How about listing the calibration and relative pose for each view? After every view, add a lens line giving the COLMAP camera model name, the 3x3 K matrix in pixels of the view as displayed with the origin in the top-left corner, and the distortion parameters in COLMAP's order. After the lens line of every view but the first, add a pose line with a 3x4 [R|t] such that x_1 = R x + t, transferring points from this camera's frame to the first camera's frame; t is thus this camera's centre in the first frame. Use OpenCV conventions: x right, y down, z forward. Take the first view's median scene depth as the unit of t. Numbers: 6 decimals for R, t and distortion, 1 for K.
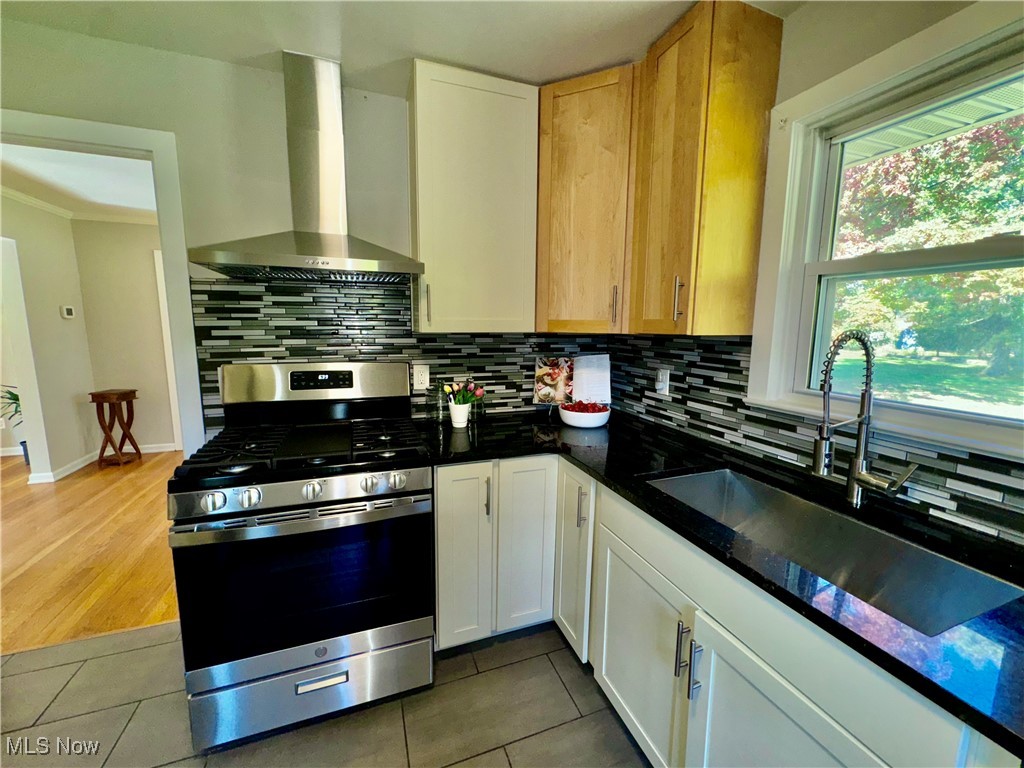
lens RADIAL K [[409.5, 0, 512.0], [0, 409.5, 384.0], [0, 0, 1]] dist [-0.001950, -0.000105]
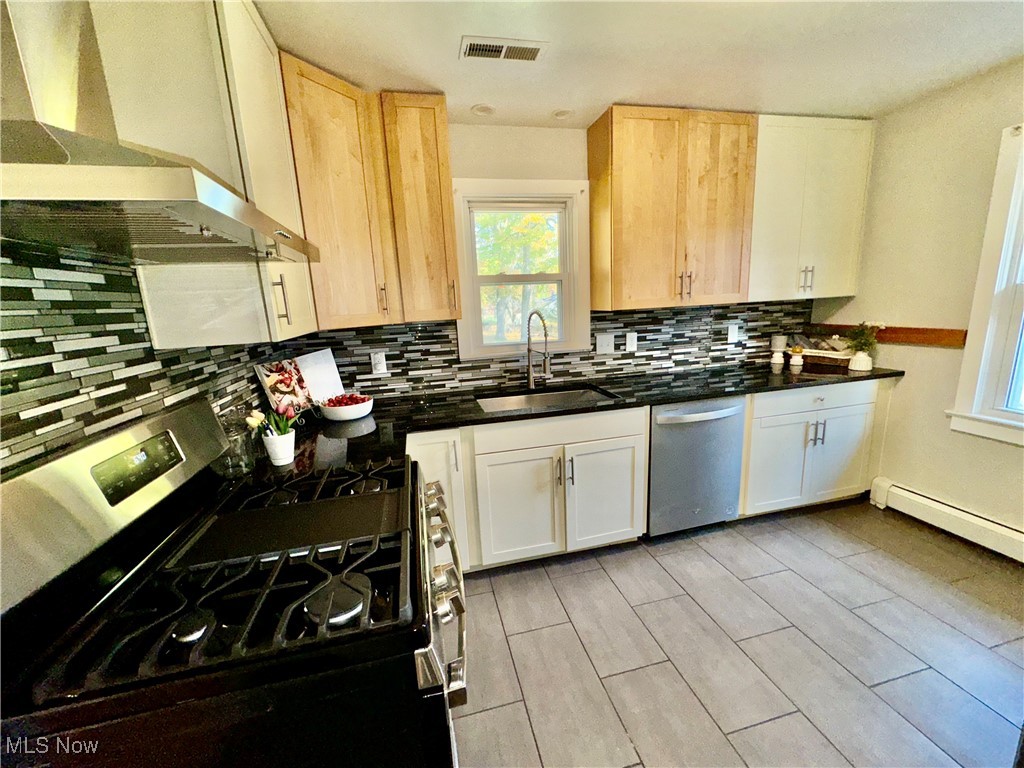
lens RADIAL K [[409.5, 0, 512.0], [0, 409.5, 384.0], [0, 0, 1]] dist [-0.001950, -0.000105]
pose [[0.117814, -0.210456, 0.970478, -0.791860], [0.190040, 0.964000, 0.185981, -0.098520], [-0.974682, 0.162518, 0.153568, 0.455936]]
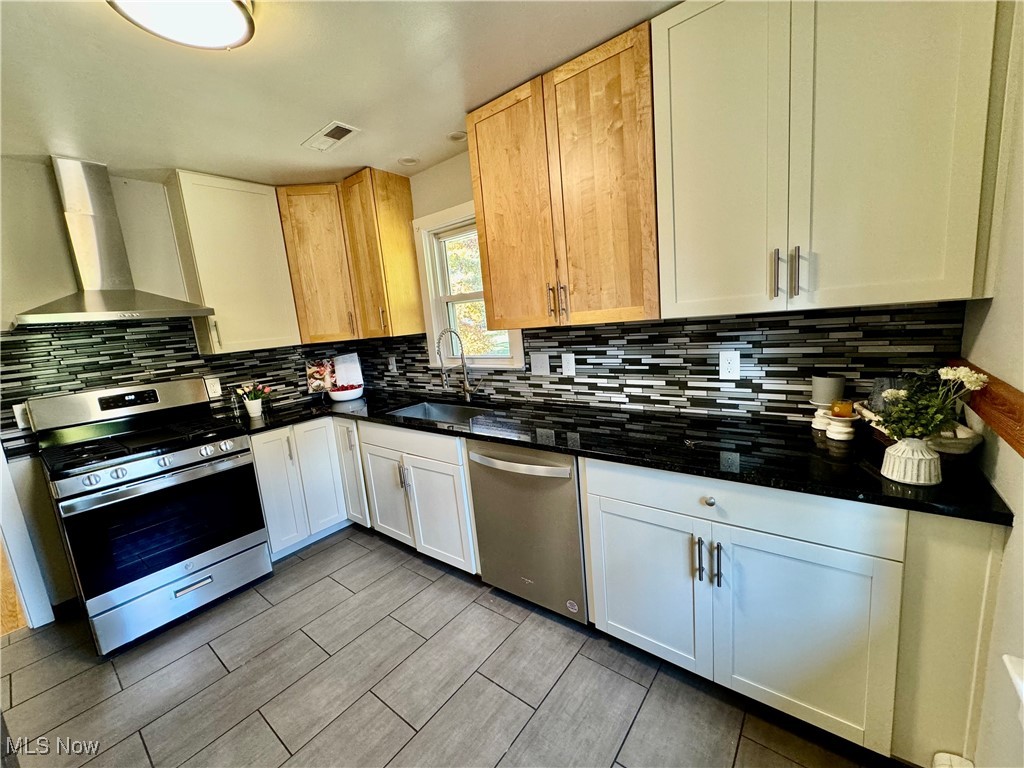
lens RADIAL K [[409.5, 0, 512.0], [0, 409.5, 384.0], [0, 0, 1]] dist [-0.001950, -0.000105]
pose [[0.850198, -0.166615, 0.499403, -0.063356], [0.166695, 0.984989, 0.044833, 0.080030], [-0.499376, 0.045131, 0.865209, -0.695956]]
